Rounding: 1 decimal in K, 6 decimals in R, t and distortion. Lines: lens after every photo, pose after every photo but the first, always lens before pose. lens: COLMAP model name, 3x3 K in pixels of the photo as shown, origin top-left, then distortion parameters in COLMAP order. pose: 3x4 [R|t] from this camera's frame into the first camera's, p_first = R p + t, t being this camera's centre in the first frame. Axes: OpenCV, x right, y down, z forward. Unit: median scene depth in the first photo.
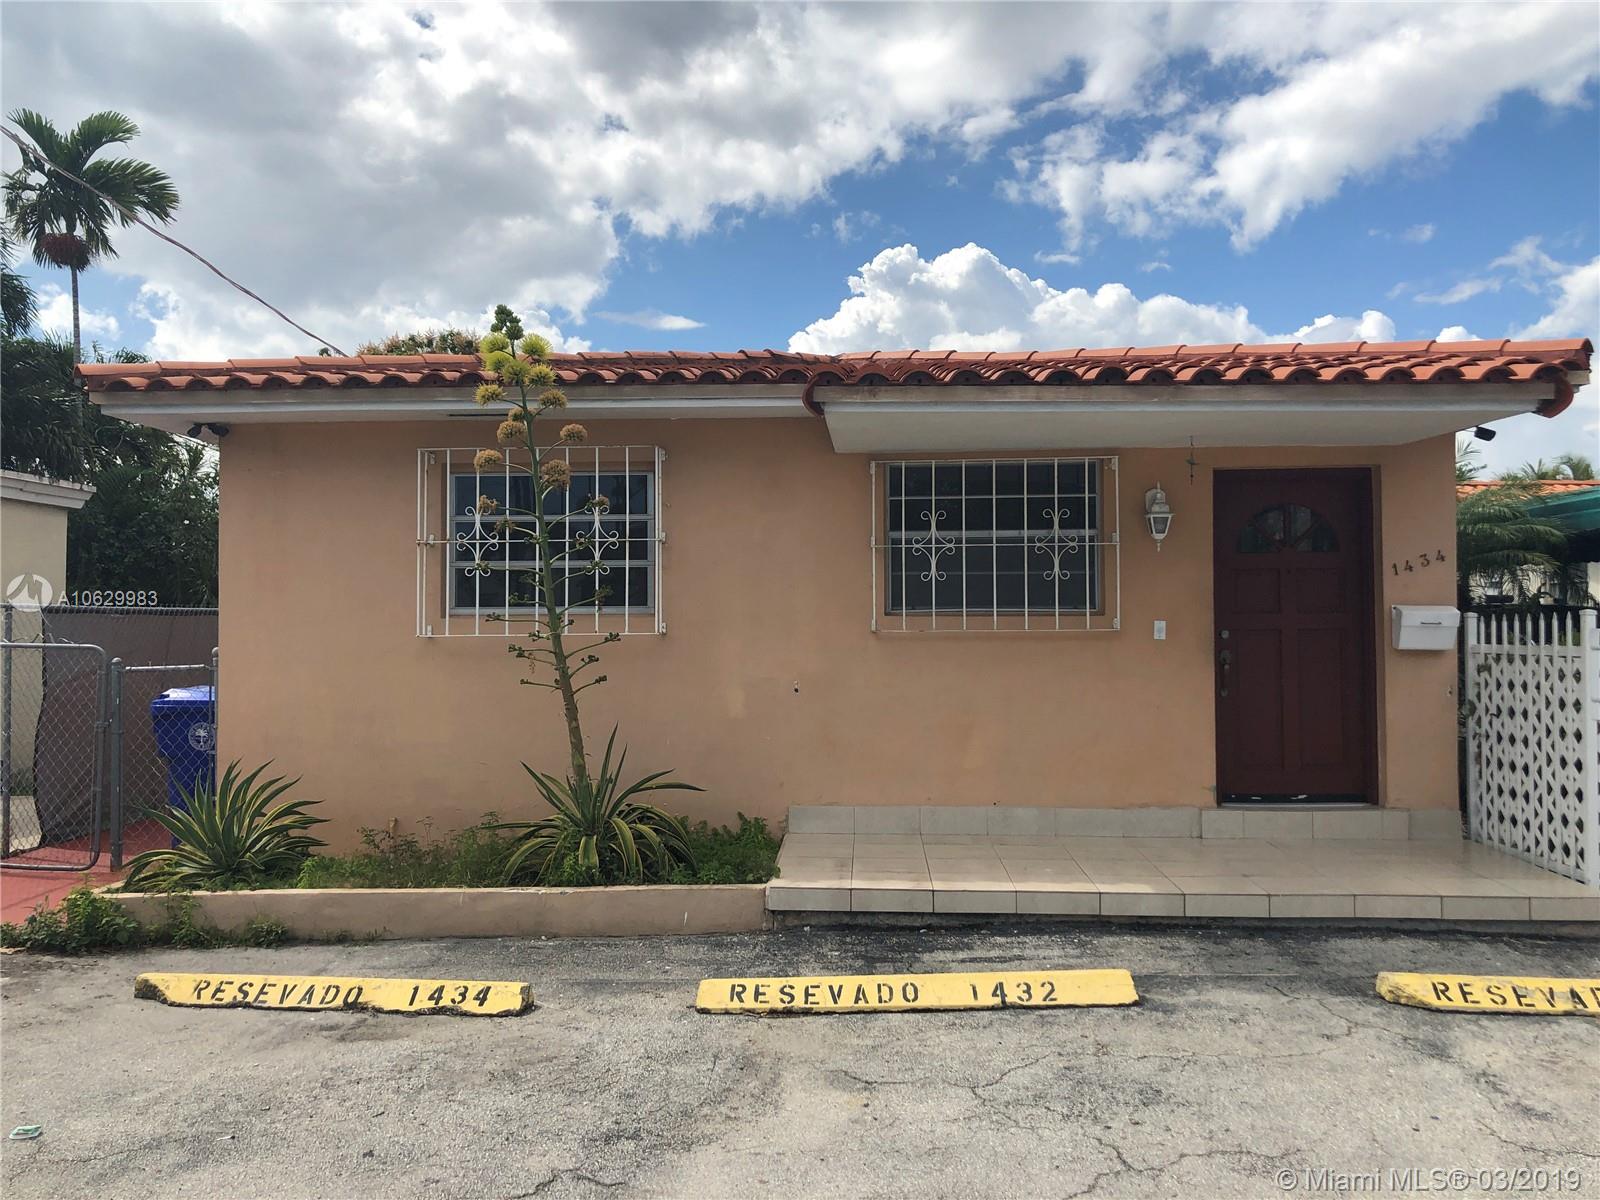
lens RADIAL K [[1321.8, 0, 787.3], [0, 1321.8, 578.3], [0, 0, 1]] dist [0.046357, -0.061152]
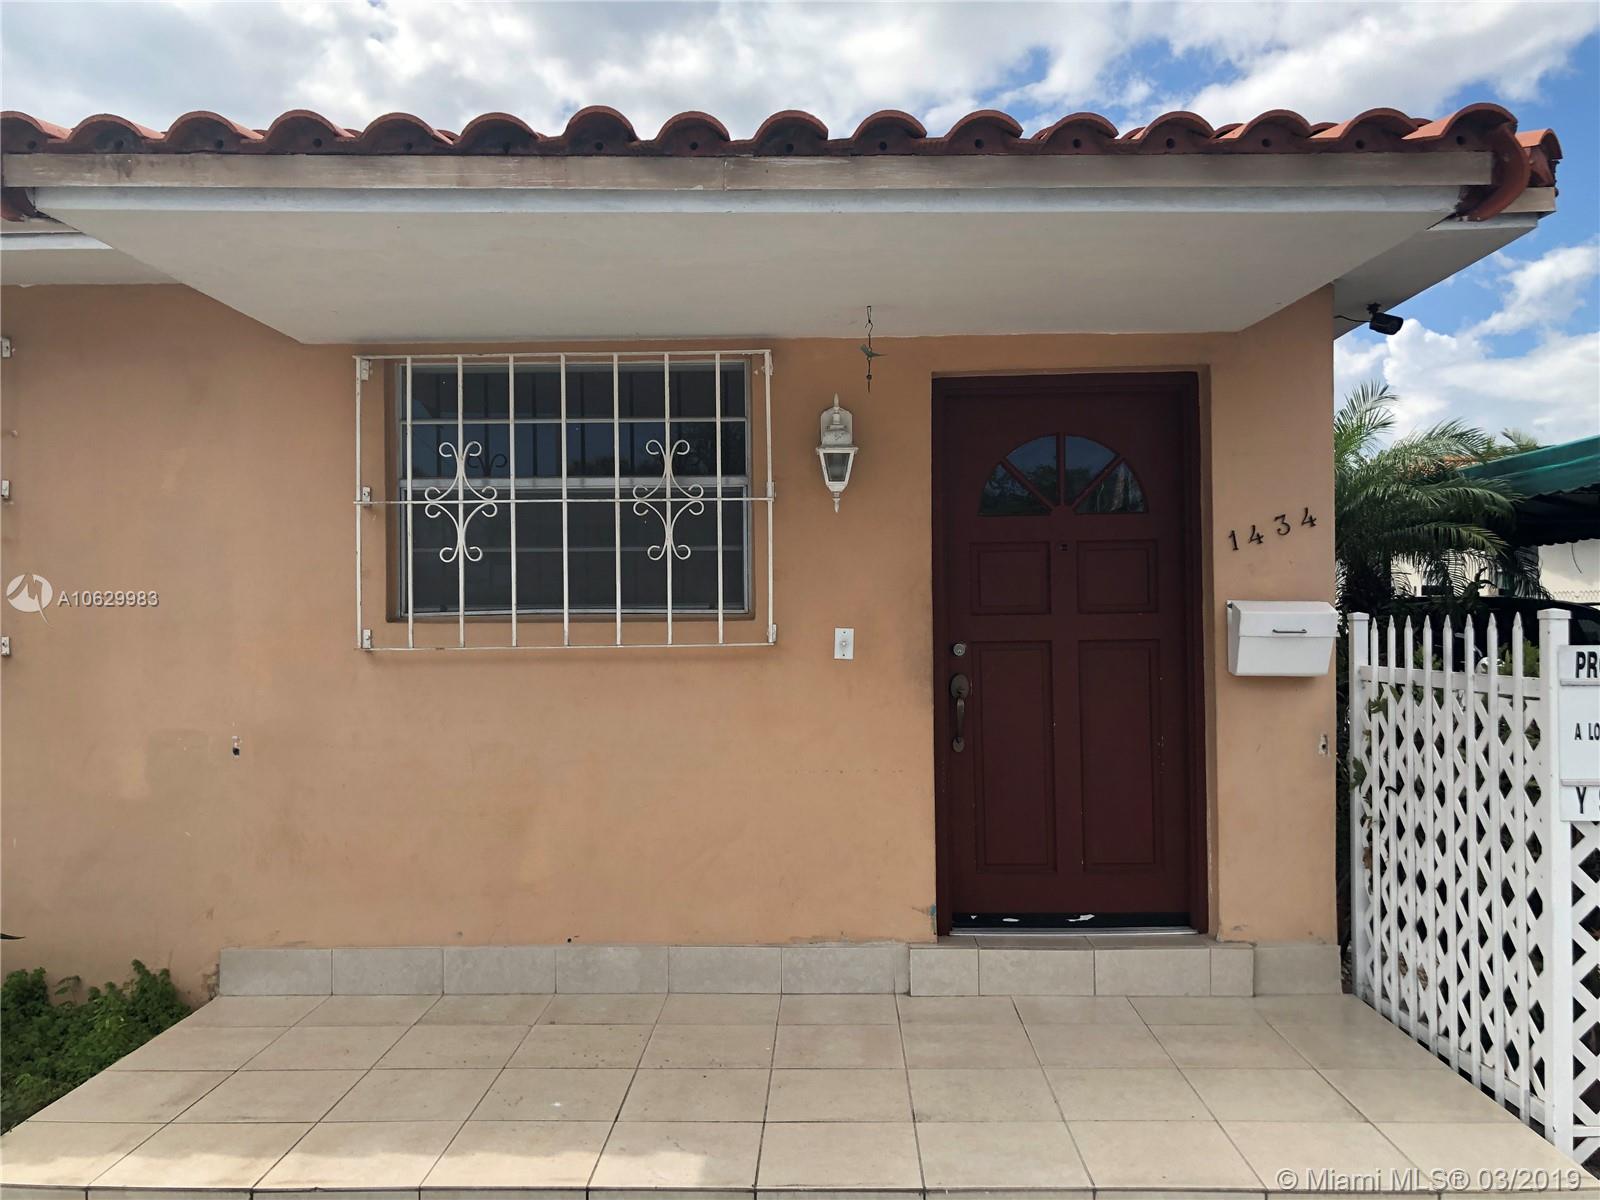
lens RADIAL K [[1321.8, 0, 805.8], [0, 1321.8, 593.3], [0, 0, 1]] dist [0.046357, -0.061152]
pose [[0.999230, -0.004425, 0.038986, 0.241404], [0.003765, 0.999849, 0.016989, 0.006068], [-0.039055, -0.016830, 0.999095, 0.411625]]
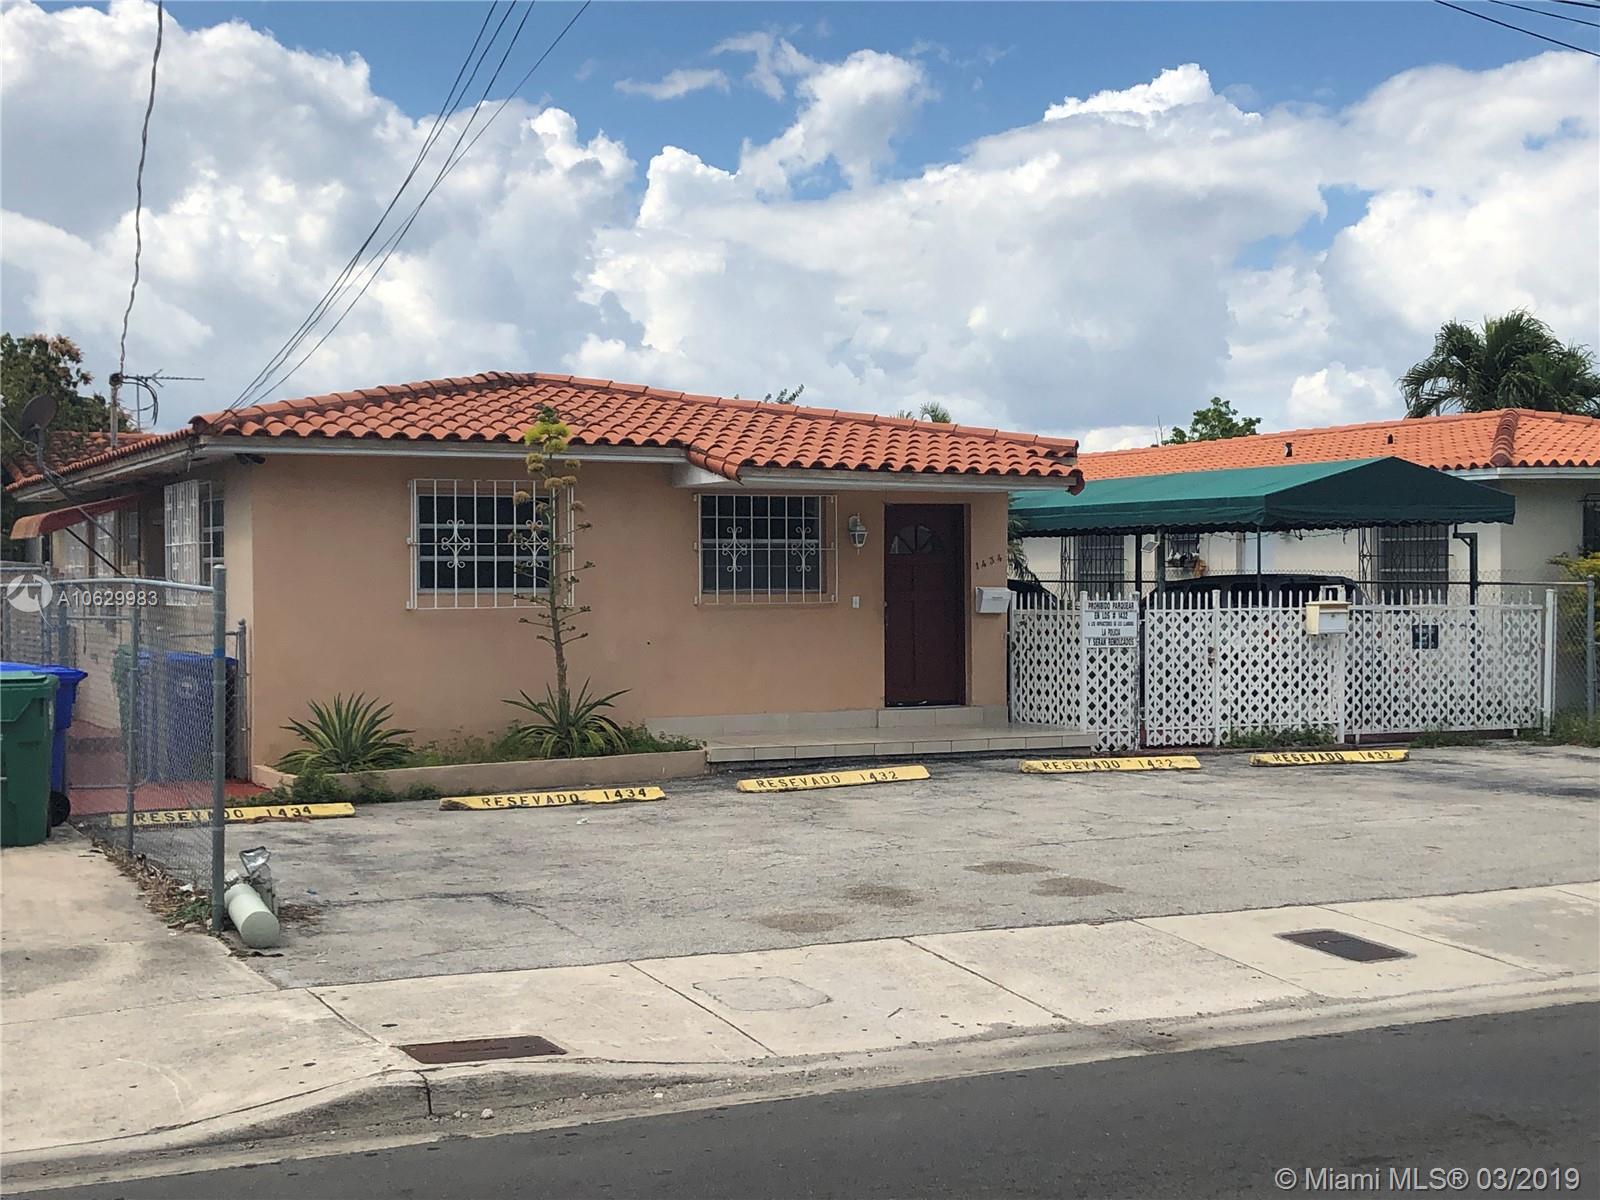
lens RADIAL K [[2231.8, 0, 800.1], [0, 2231.8, 591.0], [0, 0, 1]] dist [0.051636, 0.000000]
pose [[0.865569, -0.001924, 0.500786, -1.152739], [-0.017032, 0.999301, 0.033278, -0.064649], [-0.500500, -0.037334, 0.864931, -1.334446]]
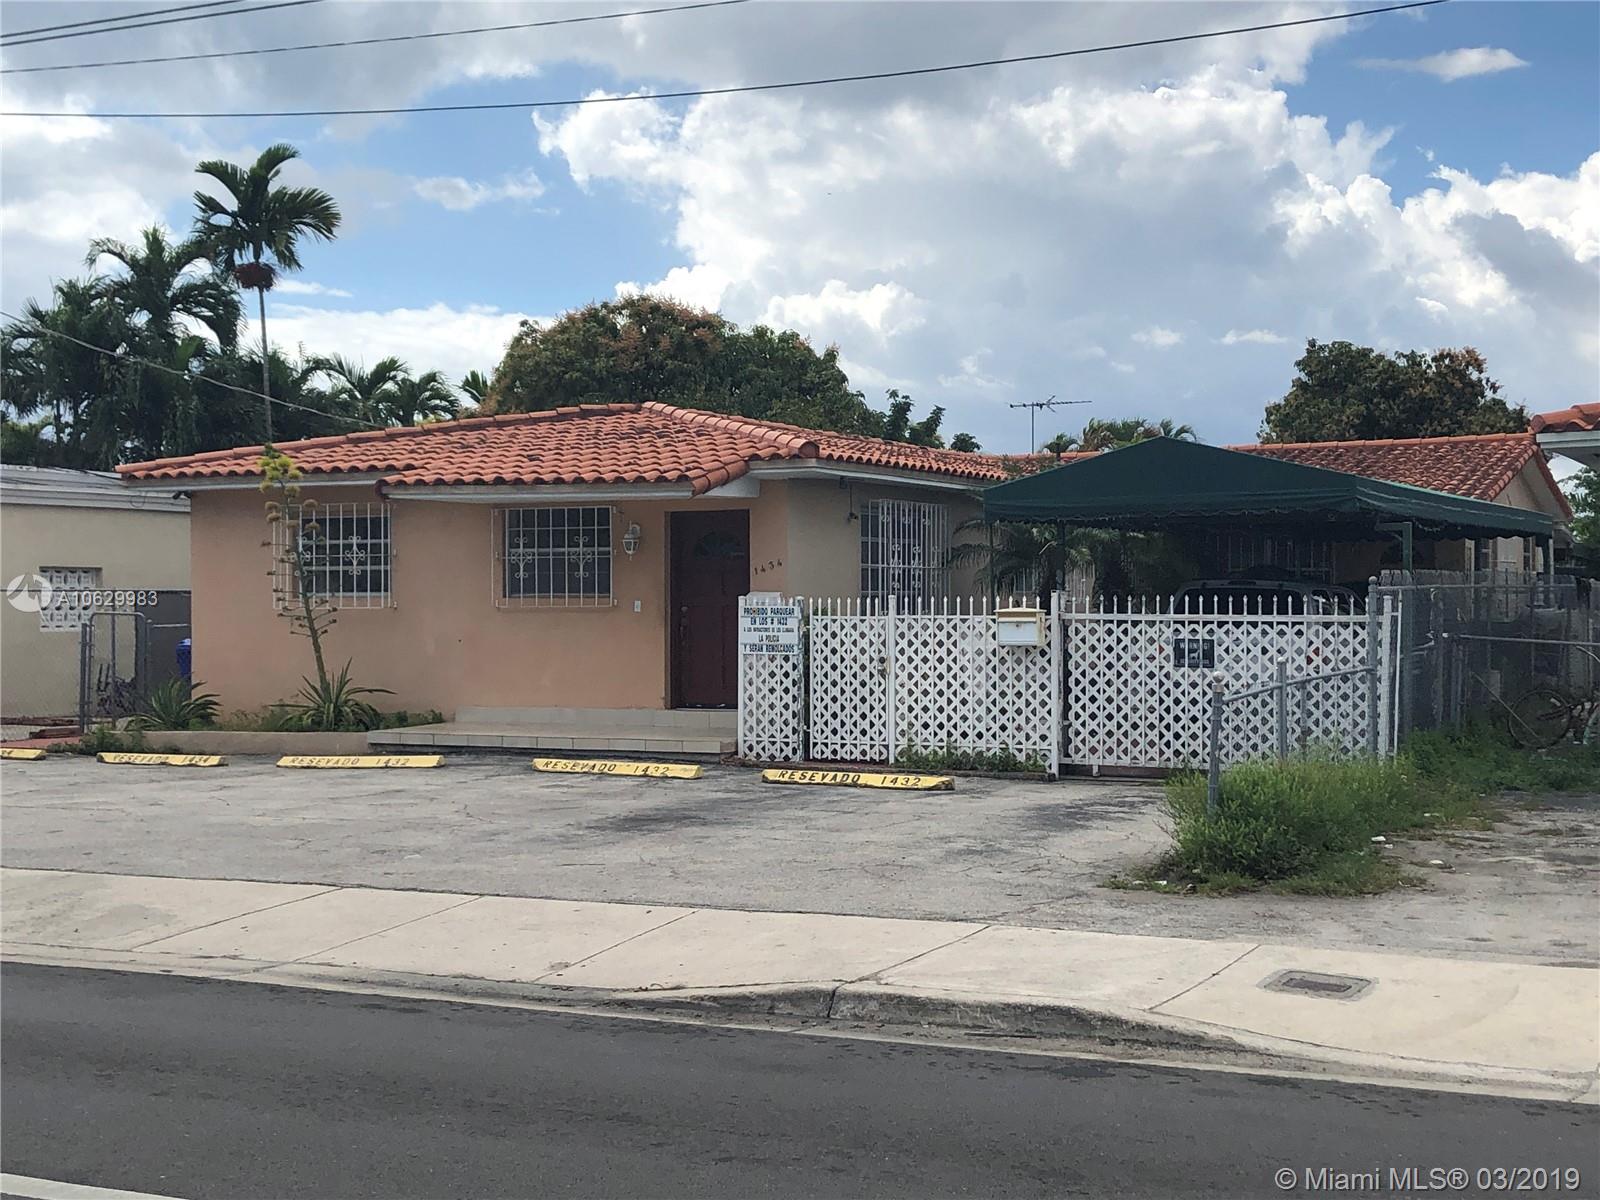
lens RADIAL K [[2231.8, 0, 800.6], [0, 2231.8, 600.4], [0, 0, 1]] dist [0.051636, 0.000000]
pose [[0.930020, 0.001529, -0.367505, 1.539467], [0.012715, 0.999259, 0.036333, -0.070620], [0.367288, -0.038463, 0.929311, -1.601764]]
